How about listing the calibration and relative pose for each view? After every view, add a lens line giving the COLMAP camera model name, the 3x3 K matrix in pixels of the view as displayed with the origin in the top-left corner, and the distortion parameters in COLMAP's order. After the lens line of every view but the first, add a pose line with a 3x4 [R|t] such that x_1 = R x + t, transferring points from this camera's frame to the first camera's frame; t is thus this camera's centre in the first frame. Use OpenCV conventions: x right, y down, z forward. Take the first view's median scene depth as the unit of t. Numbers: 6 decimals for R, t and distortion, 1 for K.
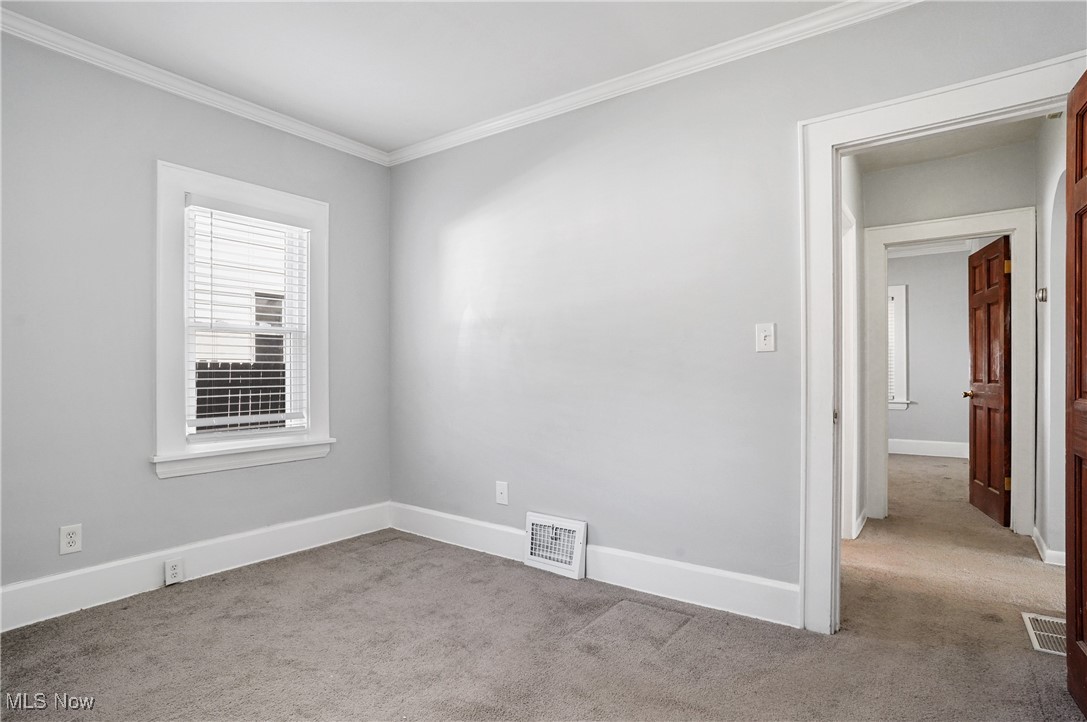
lens RADIAL K [[573.5, 0, 545.7], [0, 573.5, 365.7], [0, 0, 1]] dist [-0.076779, 0.048197]
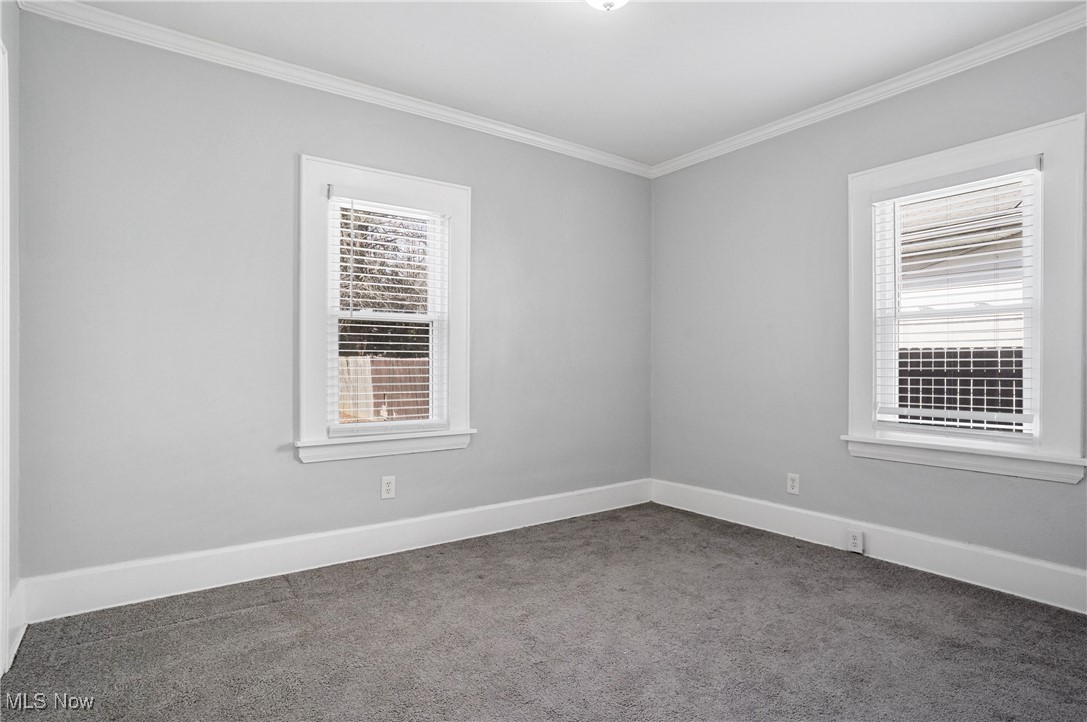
lens RADIAL K [[574.1, 0, 545.4], [0, 574.1, 357.9], [0, 0, 1]] dist [-0.005166, -0.000409]
pose [[-0.315274, -0.003084, -0.948996, 0.564826], [0.016720, 0.999821, -0.008804, 0.003309], [0.948853, -0.018642, -0.315166, 0.722888]]
